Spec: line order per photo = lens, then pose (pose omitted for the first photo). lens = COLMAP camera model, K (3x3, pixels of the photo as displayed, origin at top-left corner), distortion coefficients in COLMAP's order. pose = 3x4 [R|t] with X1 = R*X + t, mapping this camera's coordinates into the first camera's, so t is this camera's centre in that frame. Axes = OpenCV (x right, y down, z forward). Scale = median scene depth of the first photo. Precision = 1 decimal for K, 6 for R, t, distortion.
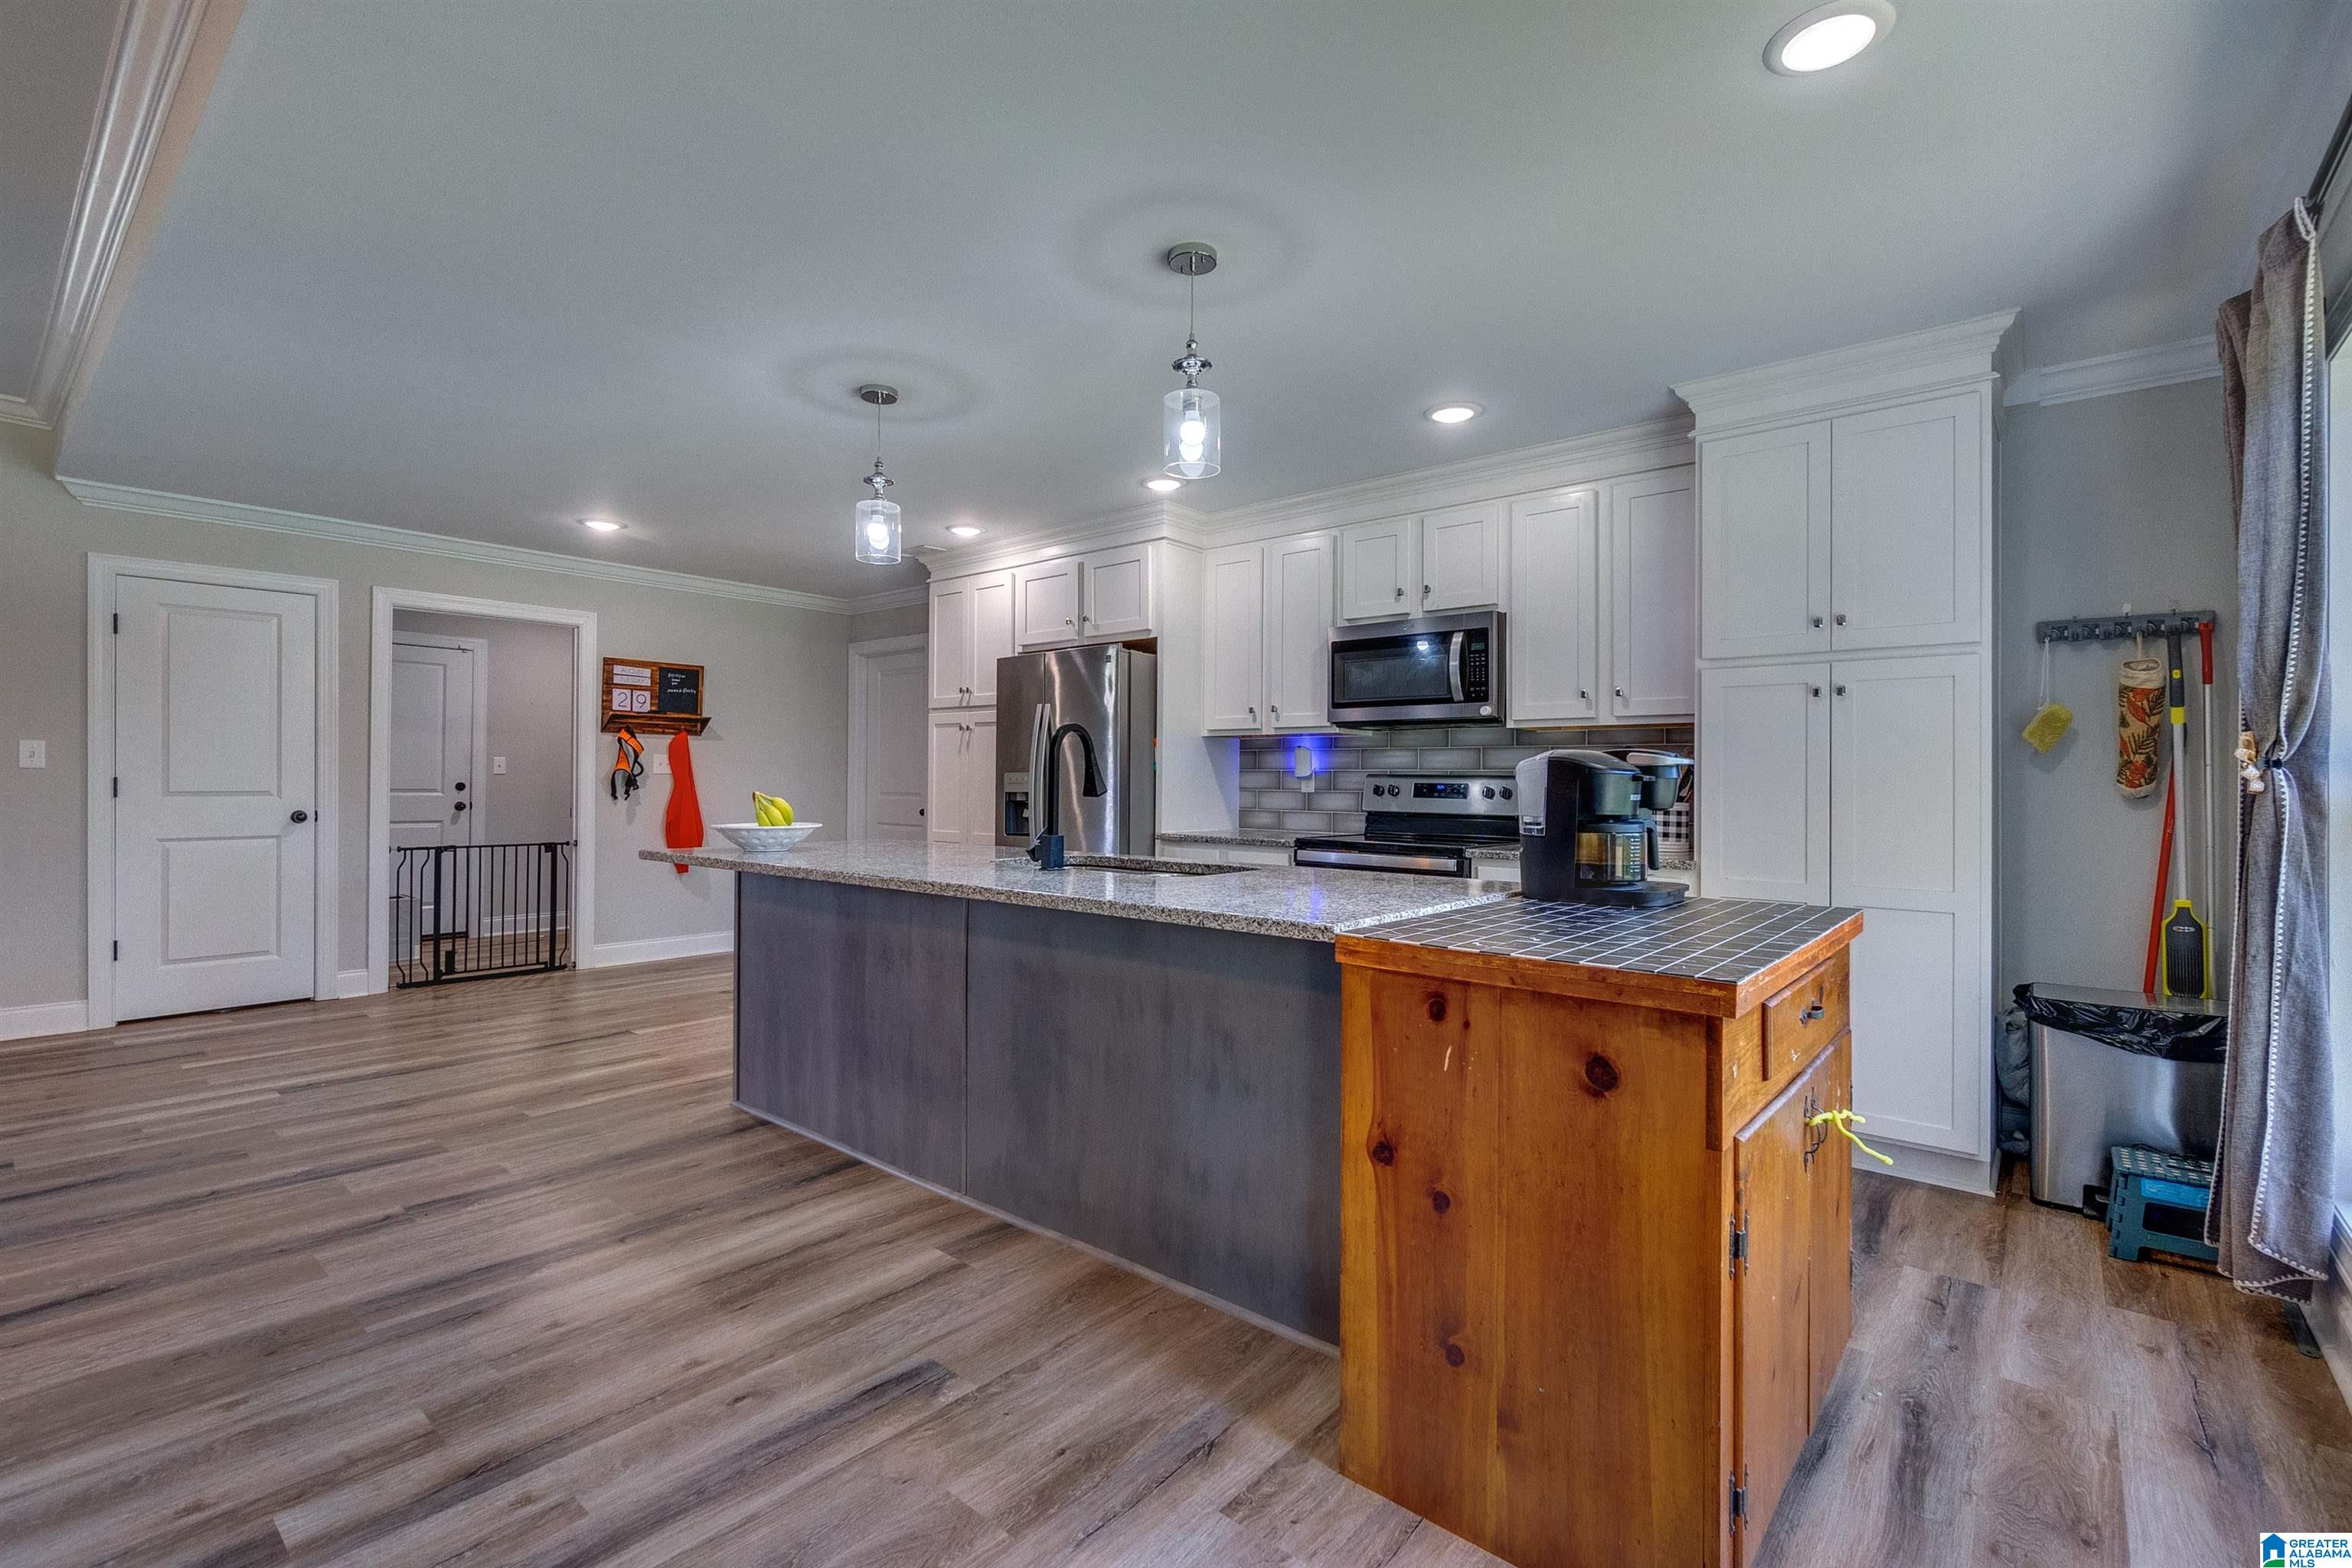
lens RADIAL K [[1038.5, 0, 1184.0], [0, 1038.5, 767.9], [0, 0, 1]] dist [0.001668, -0.000450]
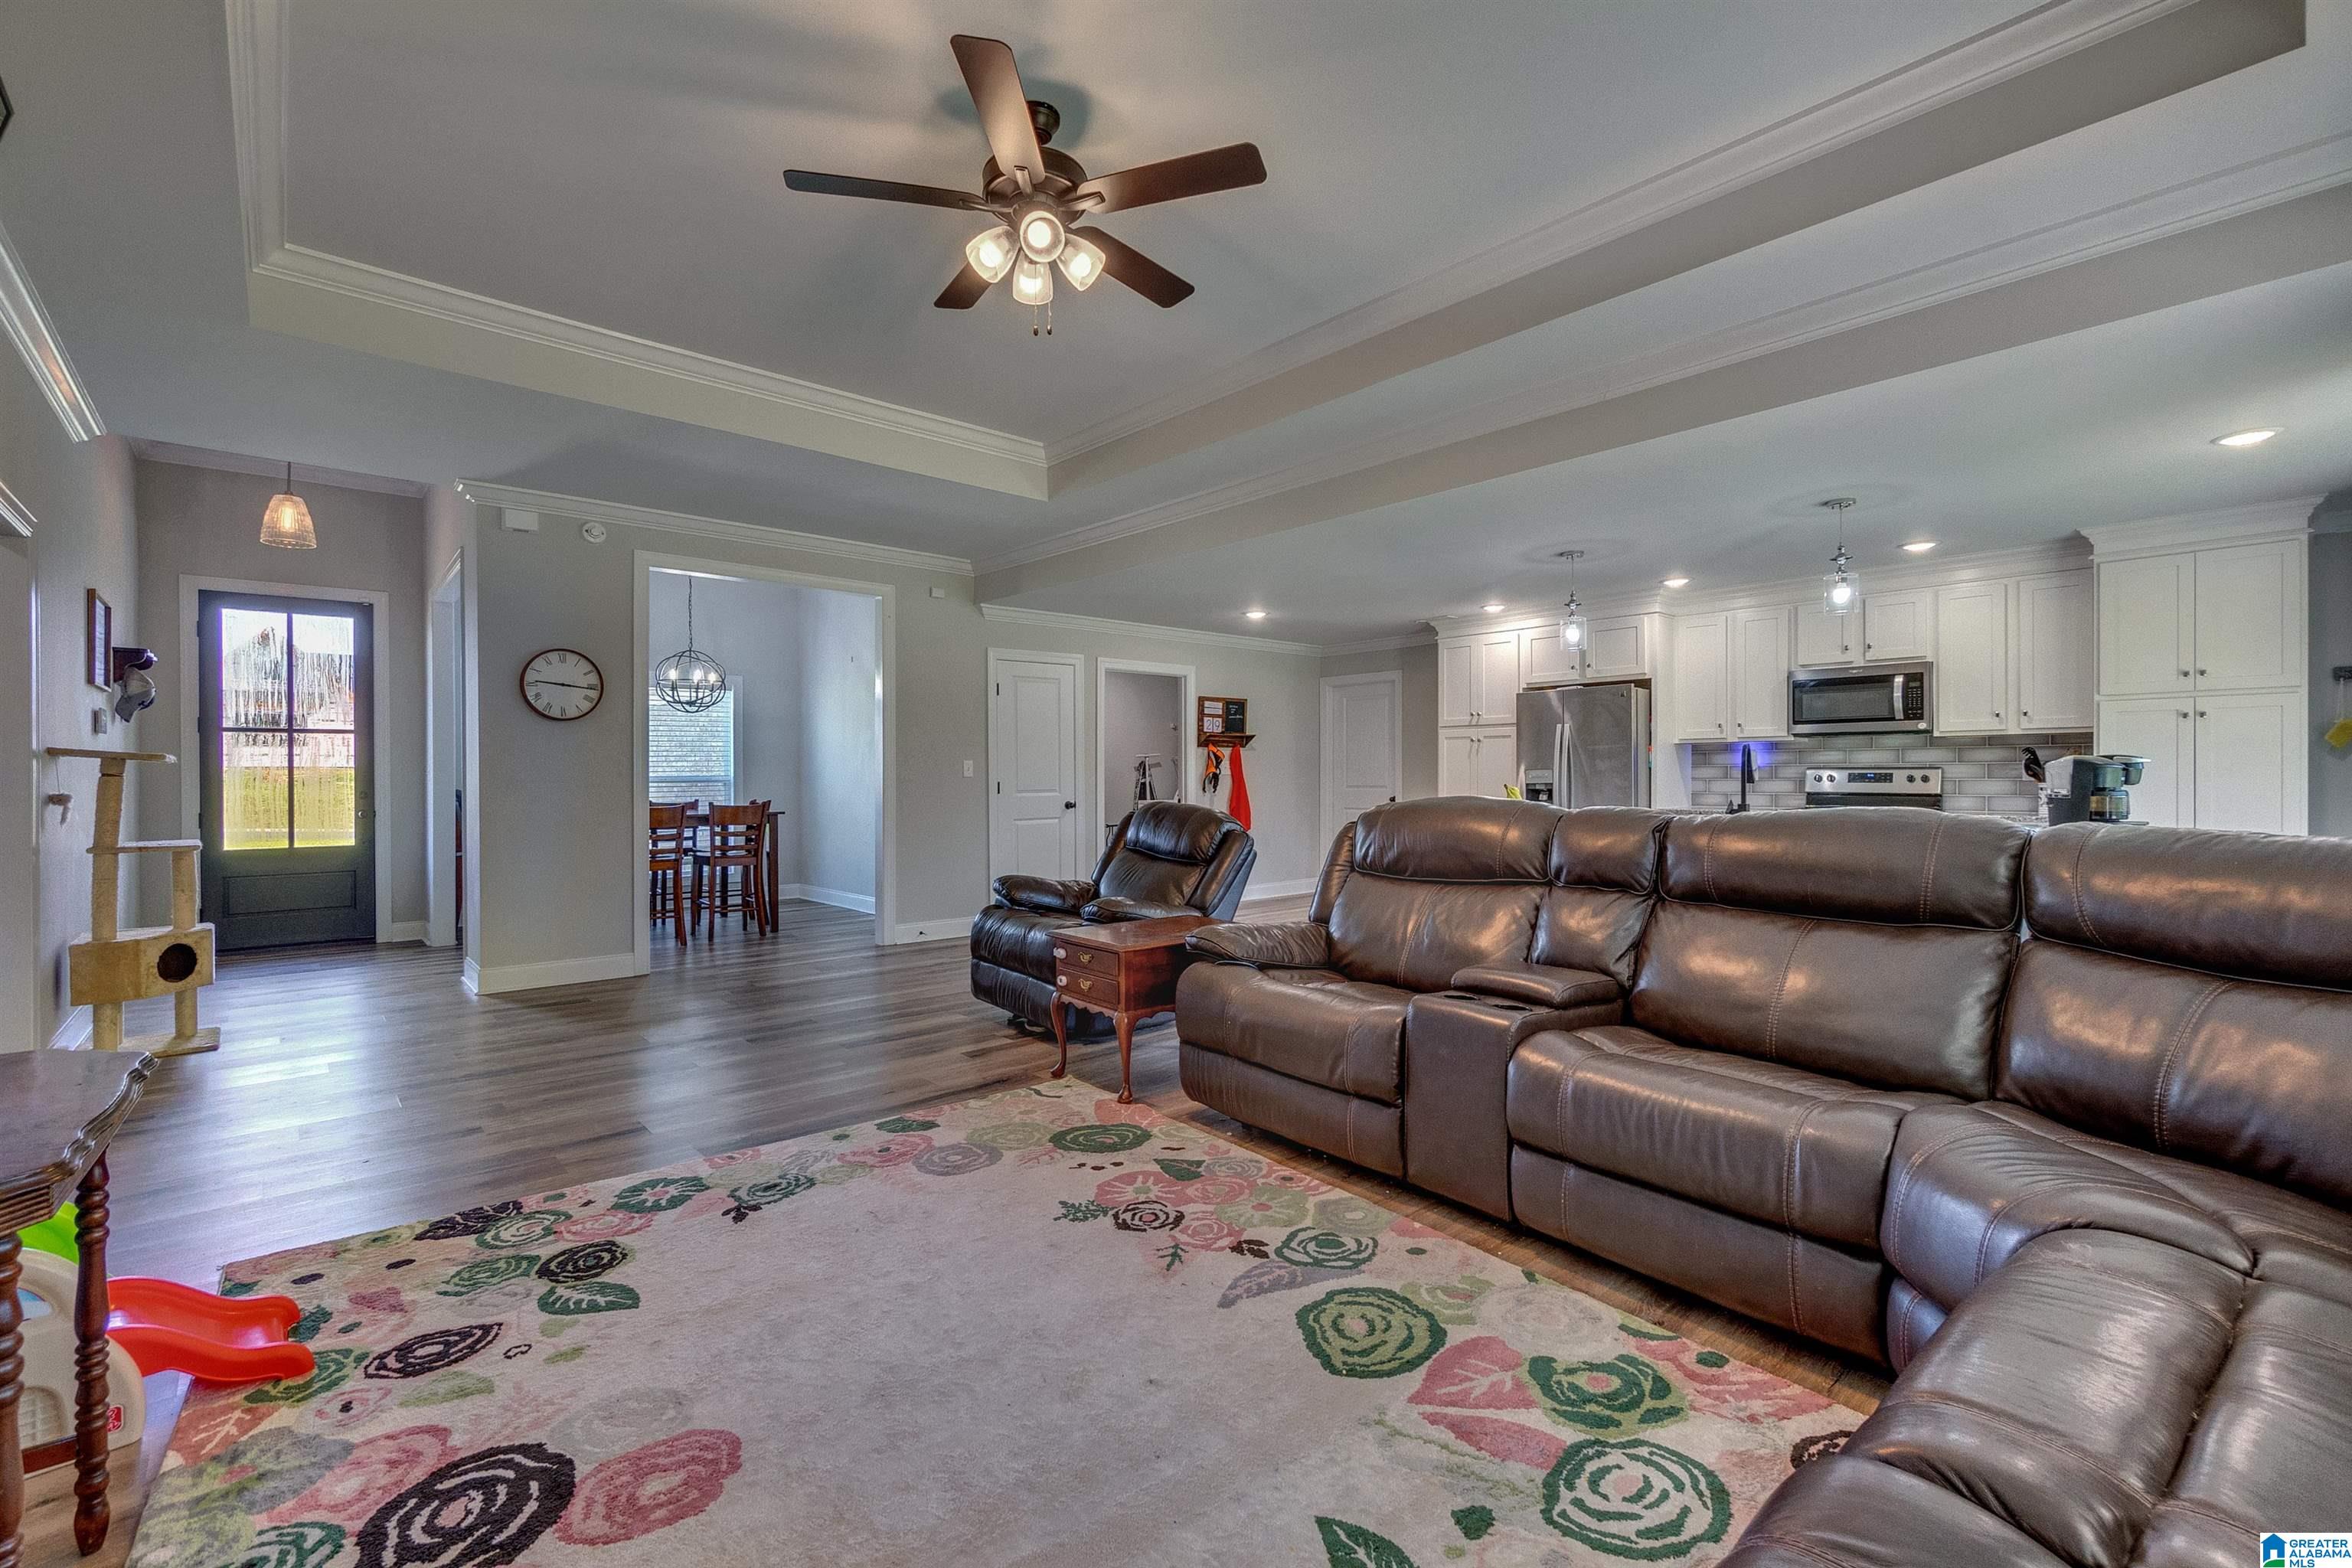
lens RADIAL K [[1007.2, 0, 1181.0], [0, 1007.2, 778.1], [0, 0, 1]] dist [-0.003111, 0.000261]
pose [[0.990387, -0.014797, -0.137532, -0.478777], [0.016813, 0.999767, 0.013504, -0.012315], [0.137300, -0.015687, 0.990405, -0.512628]]
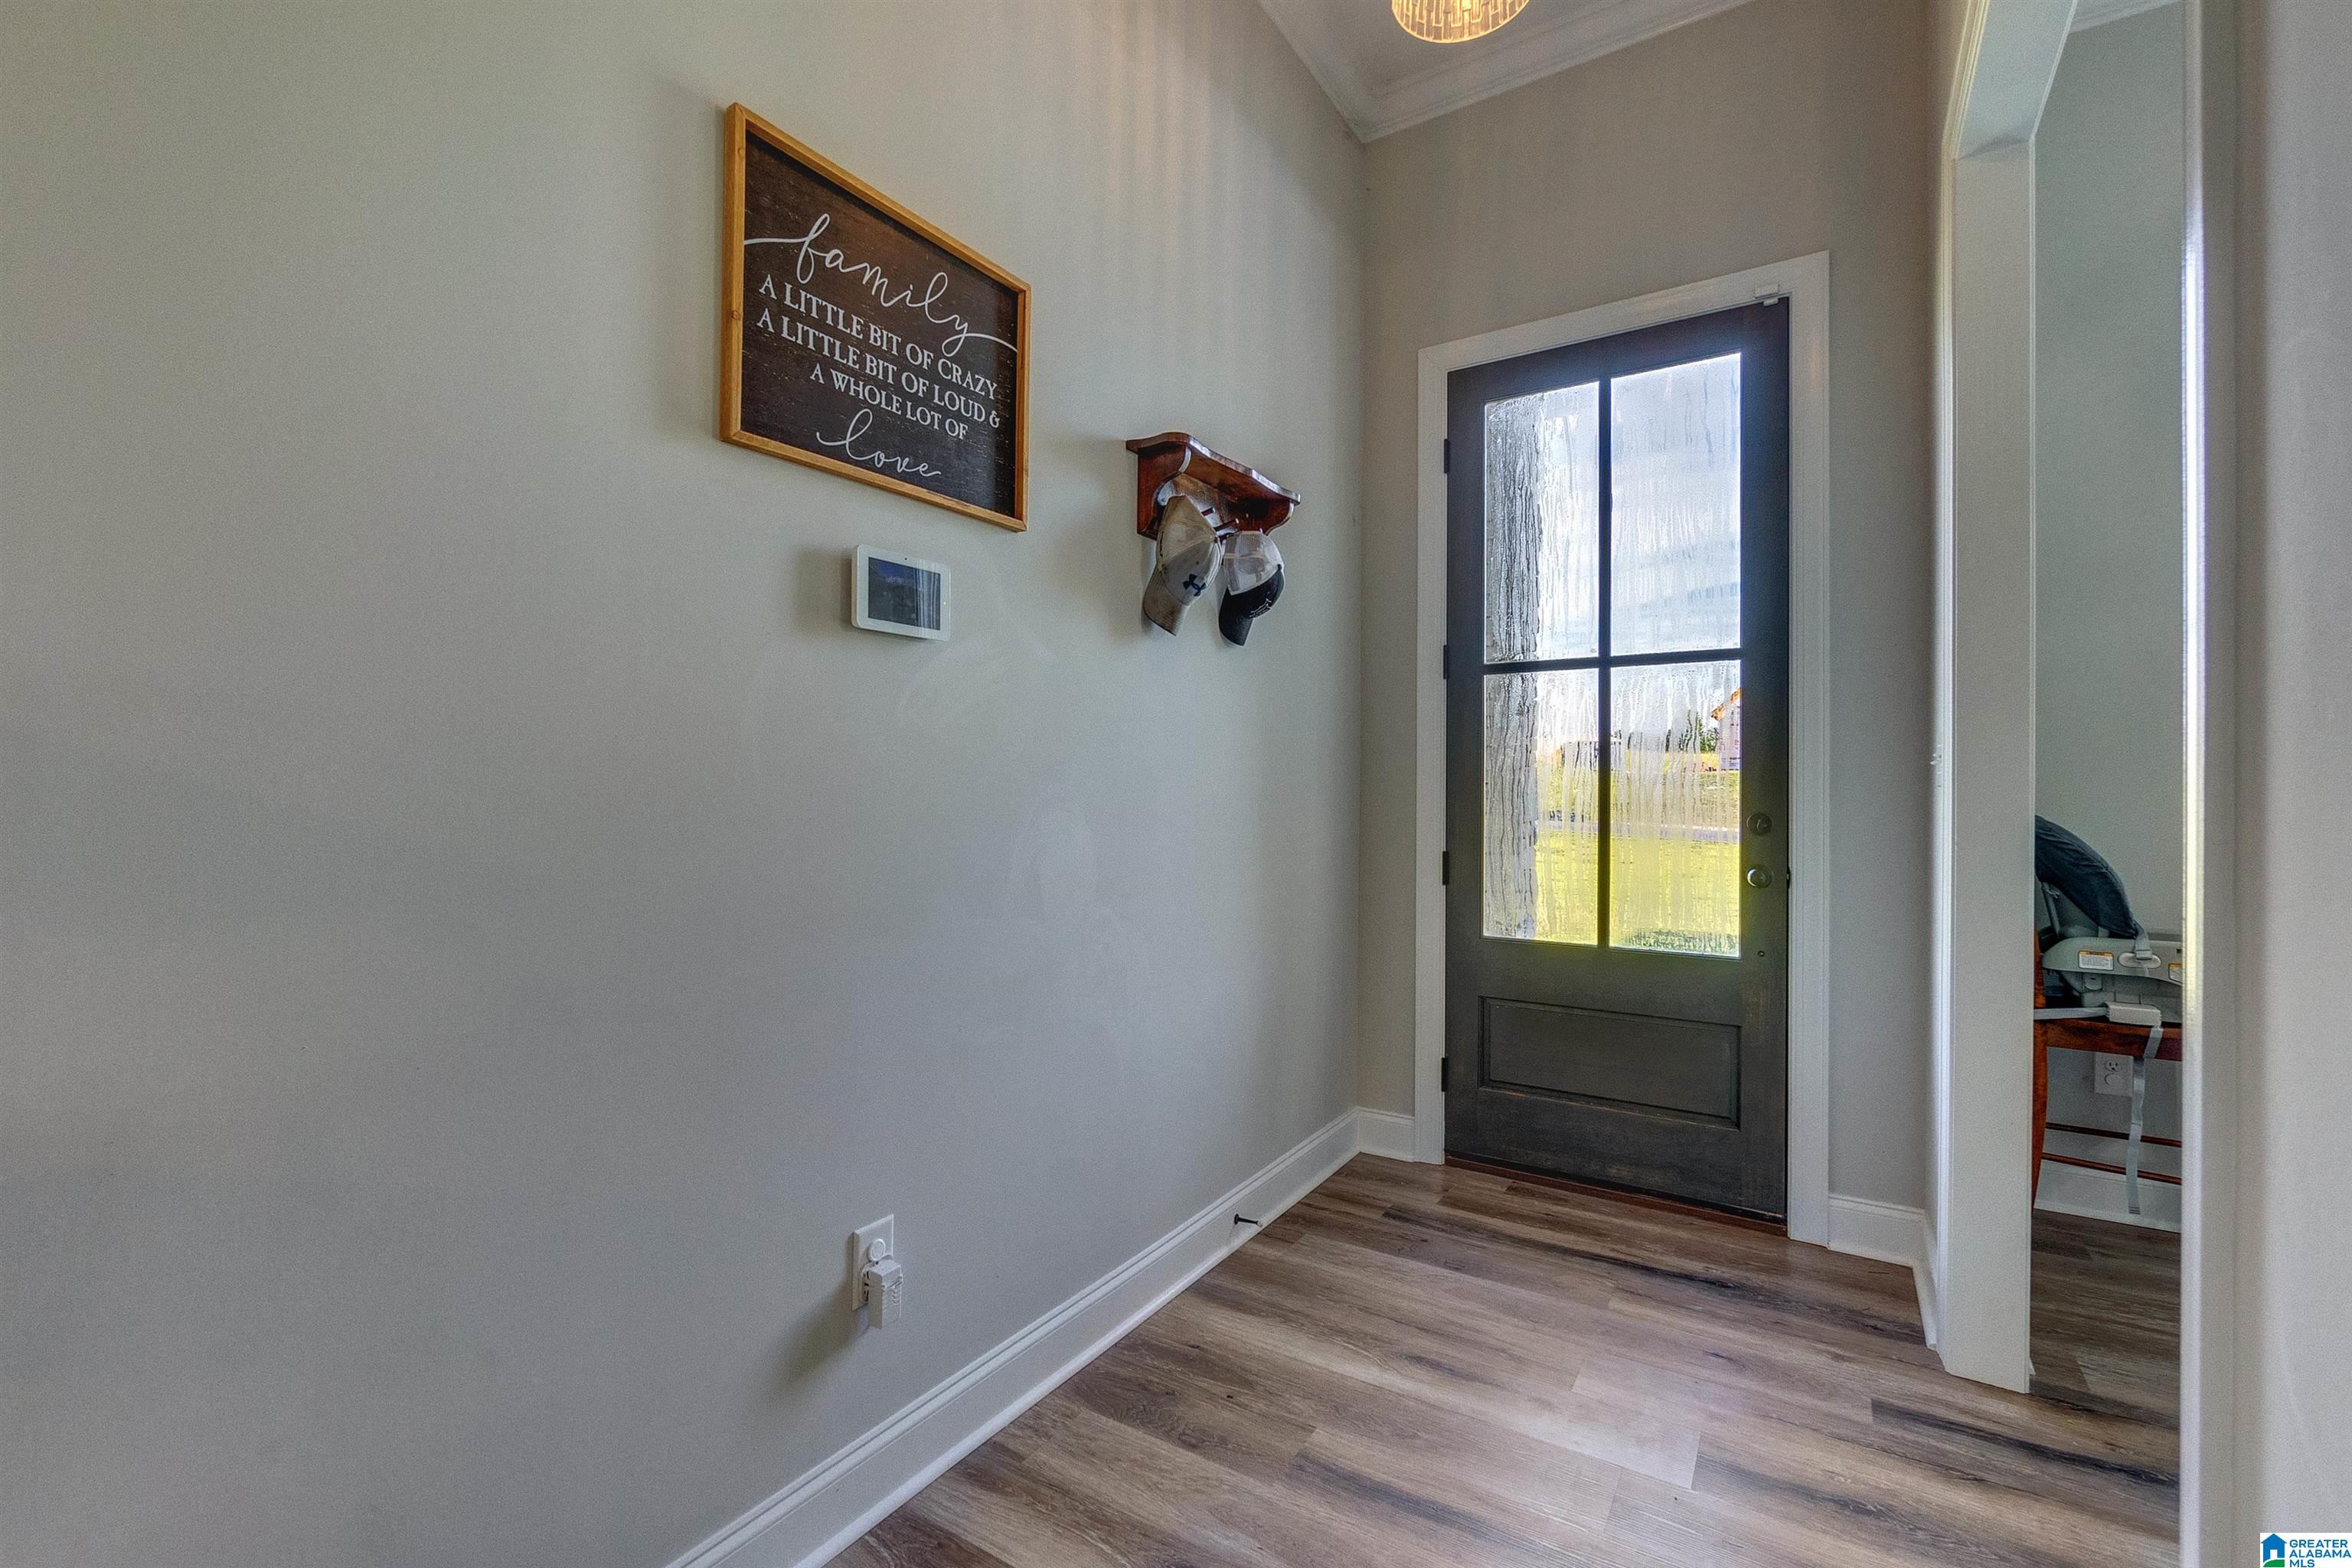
lens RADIAL K [[1007.2, 0, 1181.7], [0, 1007.2, 775.8], [0, 0, 1]] dist [-0.003111, 0.000261]
pose [[0.134322, -0.013484, -0.990846, -1.340625], [0.011688, 0.999859, -0.012023, -0.010346], [0.990869, -0.009966, 0.134461, 0.365697]]
